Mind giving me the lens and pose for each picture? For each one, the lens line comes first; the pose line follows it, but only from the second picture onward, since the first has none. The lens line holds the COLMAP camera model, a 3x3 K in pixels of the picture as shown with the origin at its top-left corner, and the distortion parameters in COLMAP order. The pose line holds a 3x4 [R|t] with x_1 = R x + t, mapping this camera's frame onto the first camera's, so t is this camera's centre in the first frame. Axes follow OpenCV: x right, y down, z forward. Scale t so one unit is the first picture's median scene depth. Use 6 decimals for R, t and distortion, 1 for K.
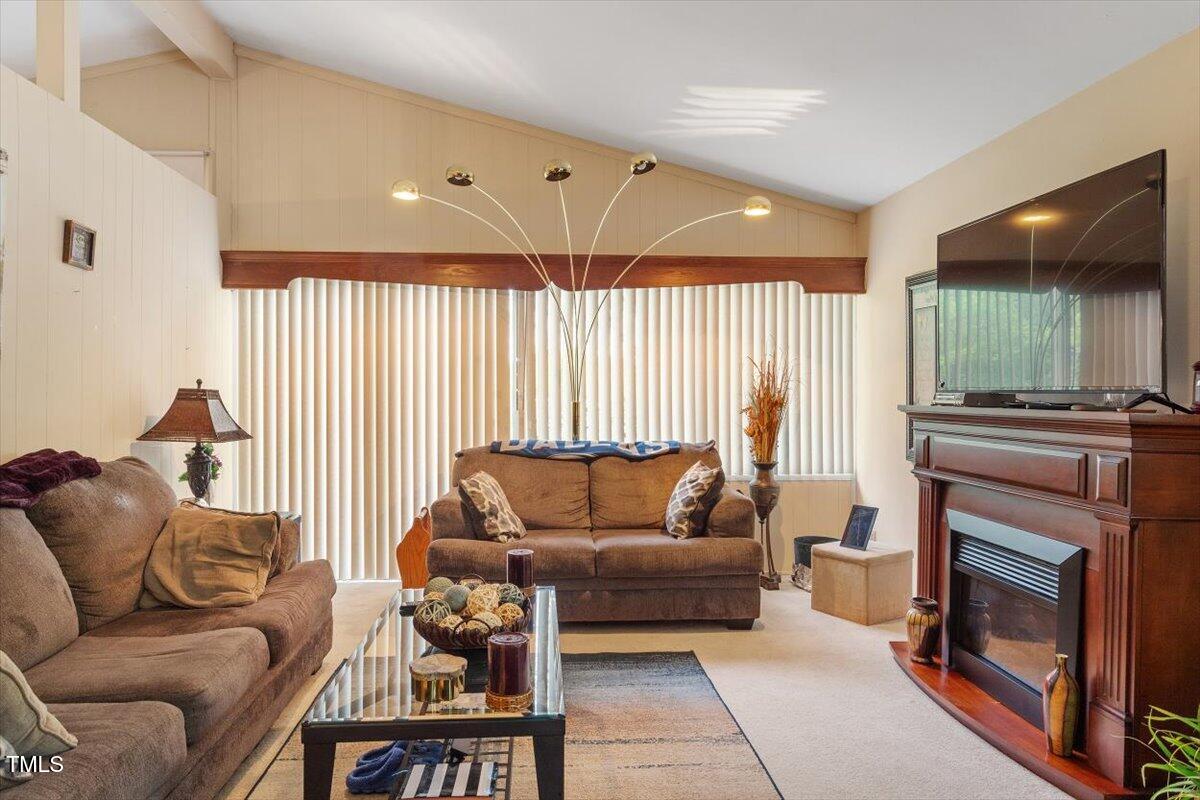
lens RADIAL K [[776.6, 0, 586.6], [0, 776.6, 390.5], [0, 0, 1]] dist [0.004302, 0.002659]
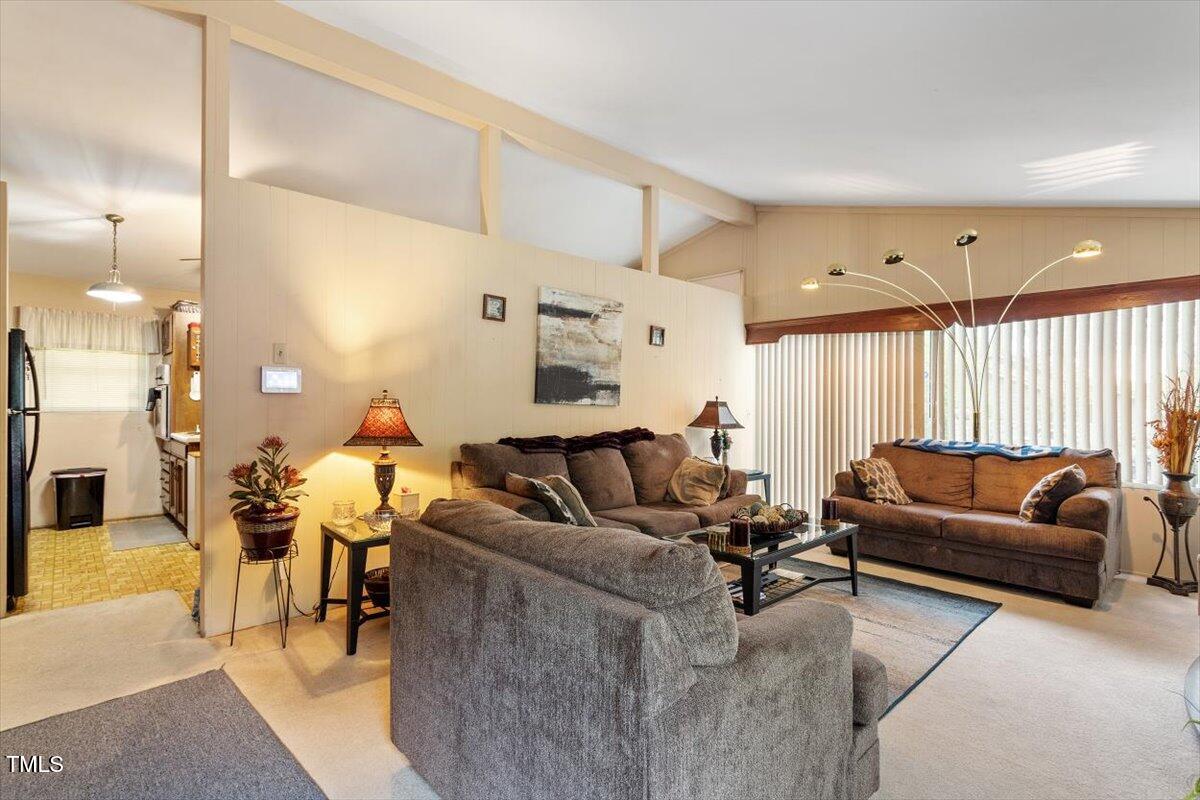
lens RADIAL K [[593.5, 0, 591.1], [0, 593.5, 405.0], [0, 0, 1]] dist [0.003057, 0.000787]
pose [[0.618299, 0.010047, -0.785879, 0.437994], [-0.005577, 0.999949, 0.008396, -0.003057], [0.785923, -0.000808, 0.618324, -0.145231]]
